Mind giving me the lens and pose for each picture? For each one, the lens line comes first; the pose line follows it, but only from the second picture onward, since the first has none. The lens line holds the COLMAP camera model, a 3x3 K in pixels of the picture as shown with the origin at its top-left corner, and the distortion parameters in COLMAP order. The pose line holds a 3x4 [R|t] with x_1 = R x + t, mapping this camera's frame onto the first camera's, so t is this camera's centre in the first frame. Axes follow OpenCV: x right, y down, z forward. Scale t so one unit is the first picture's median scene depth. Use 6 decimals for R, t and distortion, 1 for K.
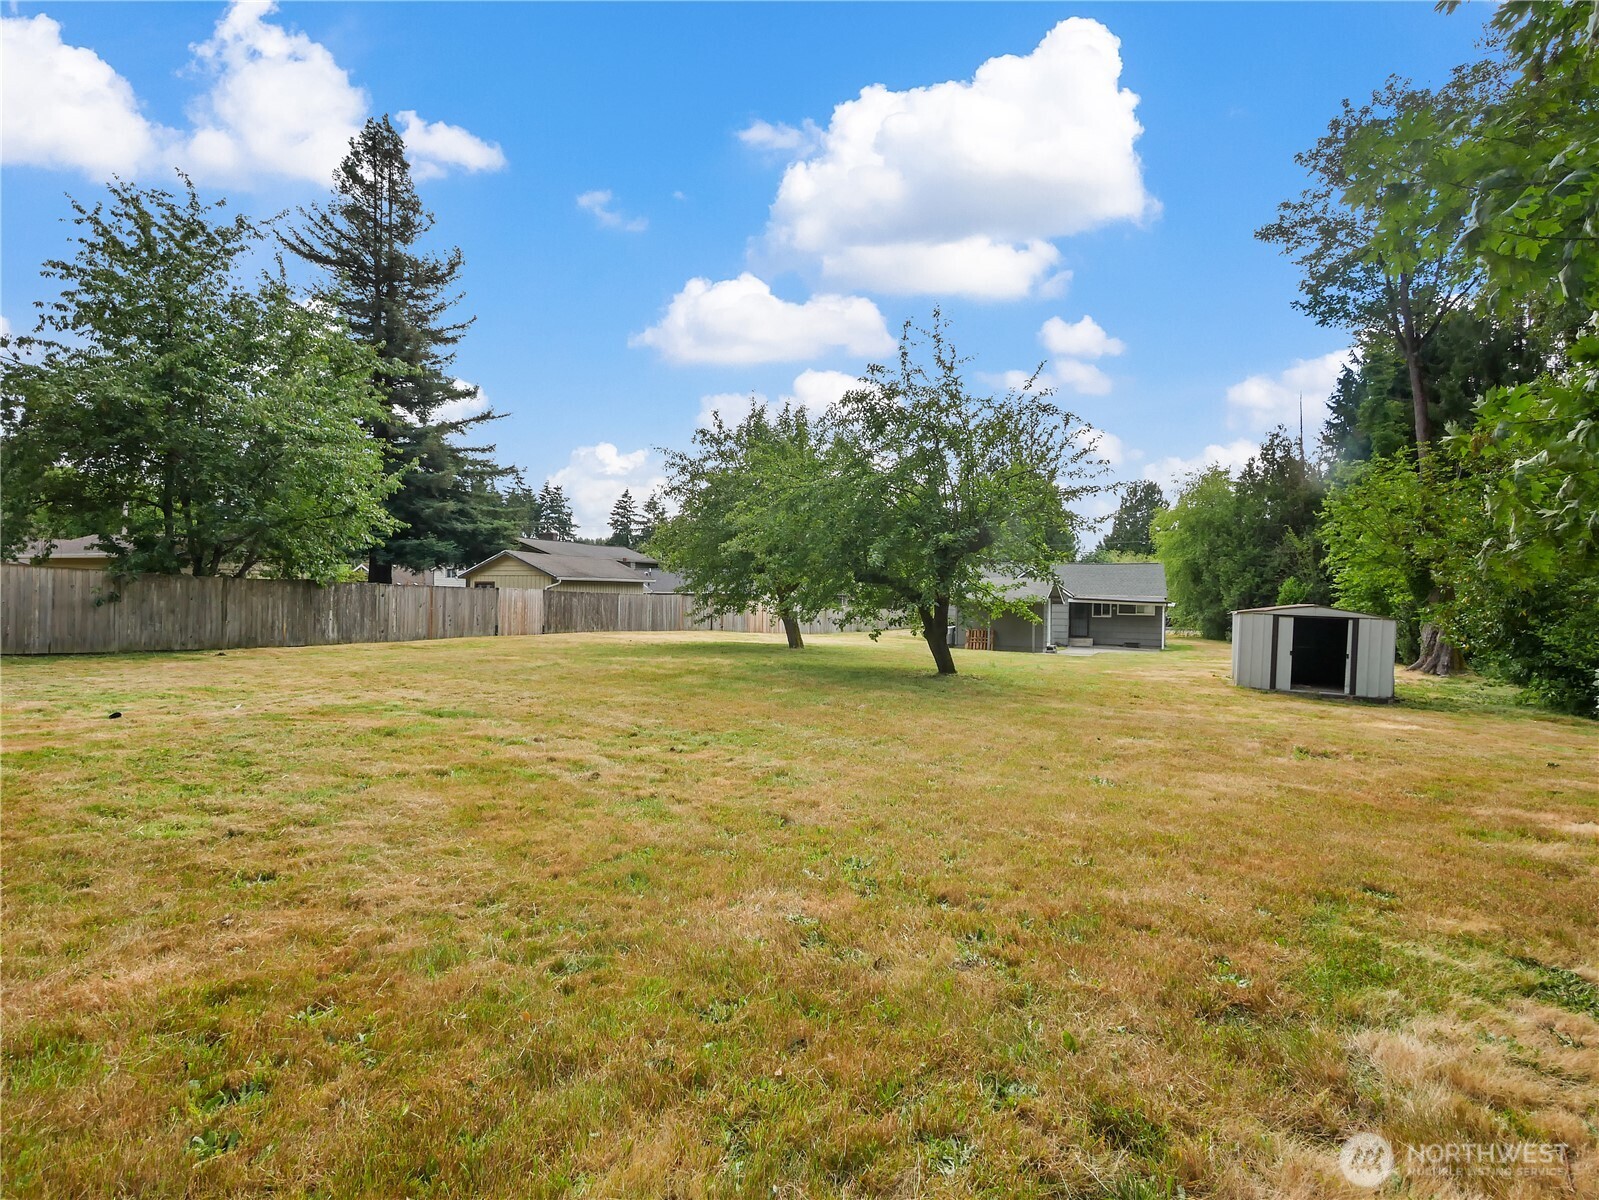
lens RADIAL K [[856.7, 0, 798.8], [0, 856.7, 595.0], [0, 0, 1]] dist [0.008639, 0.001254]
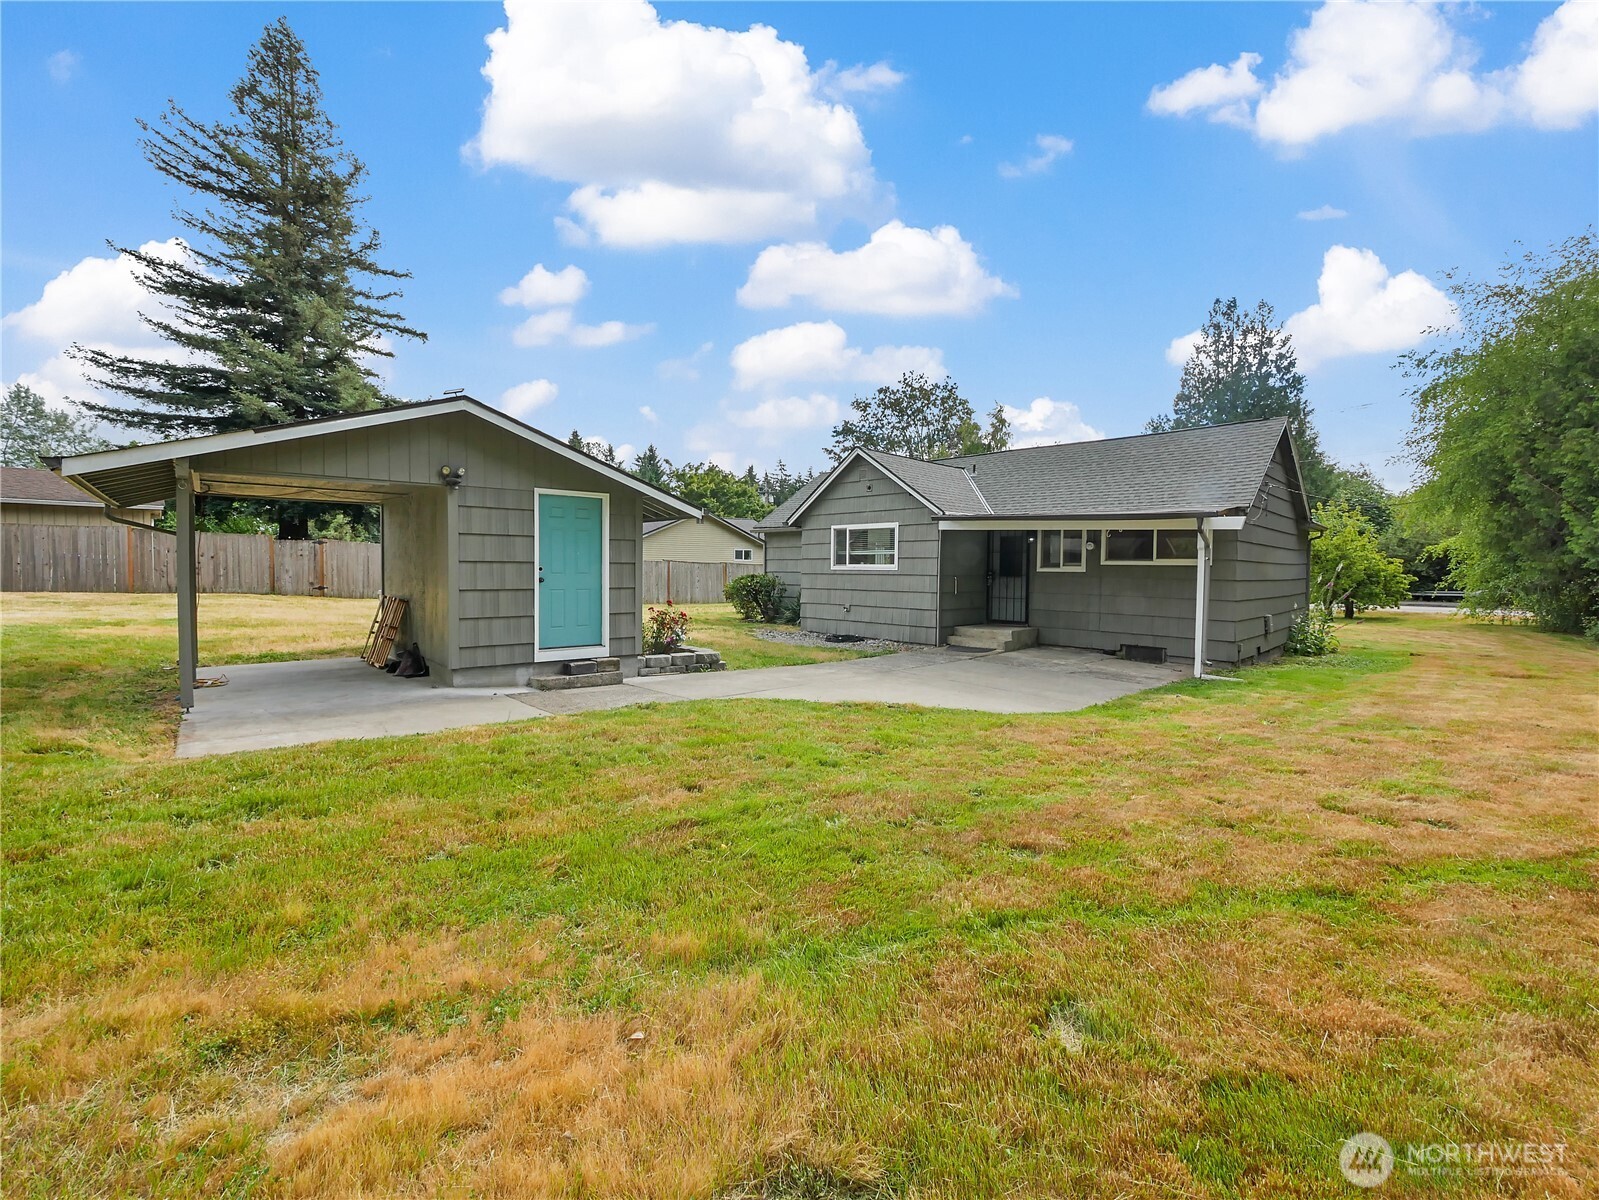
lens RADIAL K [[693.3, 0, 798.0], [0, 693.3, 587.6], [0, 0, 1]] dist [-0.007147, 0.000598]
pose [[0.895919, 0.009287, -0.444120, 0.331495], [0.001768, 0.999699, 0.024471, 0.021589], [0.444214, -0.022710, 0.895633, 0.583664]]
